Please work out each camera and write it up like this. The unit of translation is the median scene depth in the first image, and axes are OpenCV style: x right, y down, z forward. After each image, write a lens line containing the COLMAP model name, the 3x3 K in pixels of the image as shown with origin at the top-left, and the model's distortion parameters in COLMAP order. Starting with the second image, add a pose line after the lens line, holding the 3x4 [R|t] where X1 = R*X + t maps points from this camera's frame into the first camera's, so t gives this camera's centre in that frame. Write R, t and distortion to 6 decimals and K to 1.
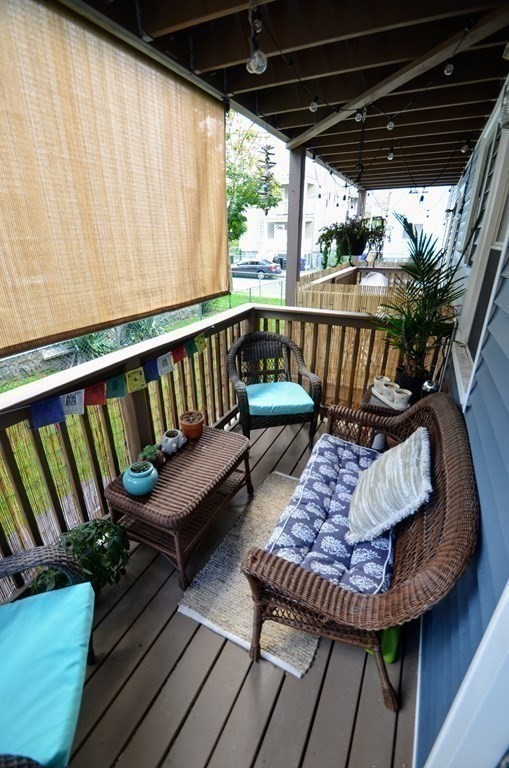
lens RADIAL K [[338.5, 0, 254.5], [0, 338.5, 384.0], [0, 0, 1]] dist [-0.000727, -0.000640]
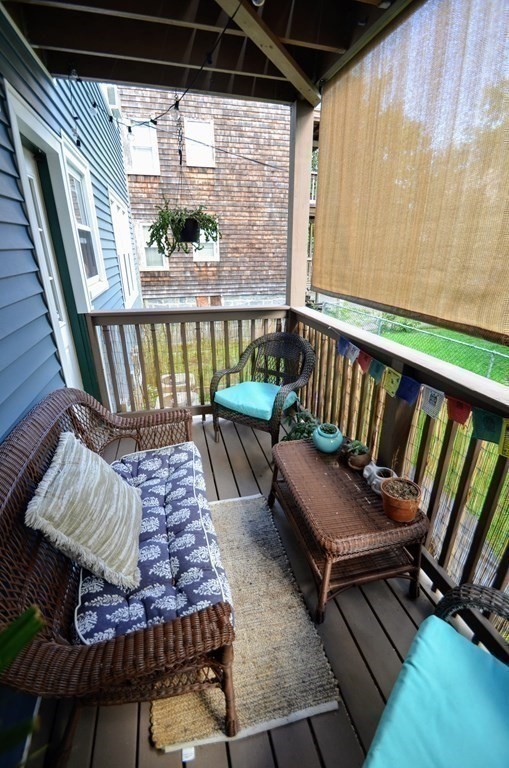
lens RADIAL K [[338.5, 0, 254.5], [0, 338.5, 384.0], [0, 0, 1]] dist [-0.000727, -0.000640]
pose [[-0.775344, 0.231119, -0.587729, 0.446699], [-0.247756, 0.744711, 0.619695, -0.464149], [0.580912, 0.626090, -0.520147, 1.252704]]
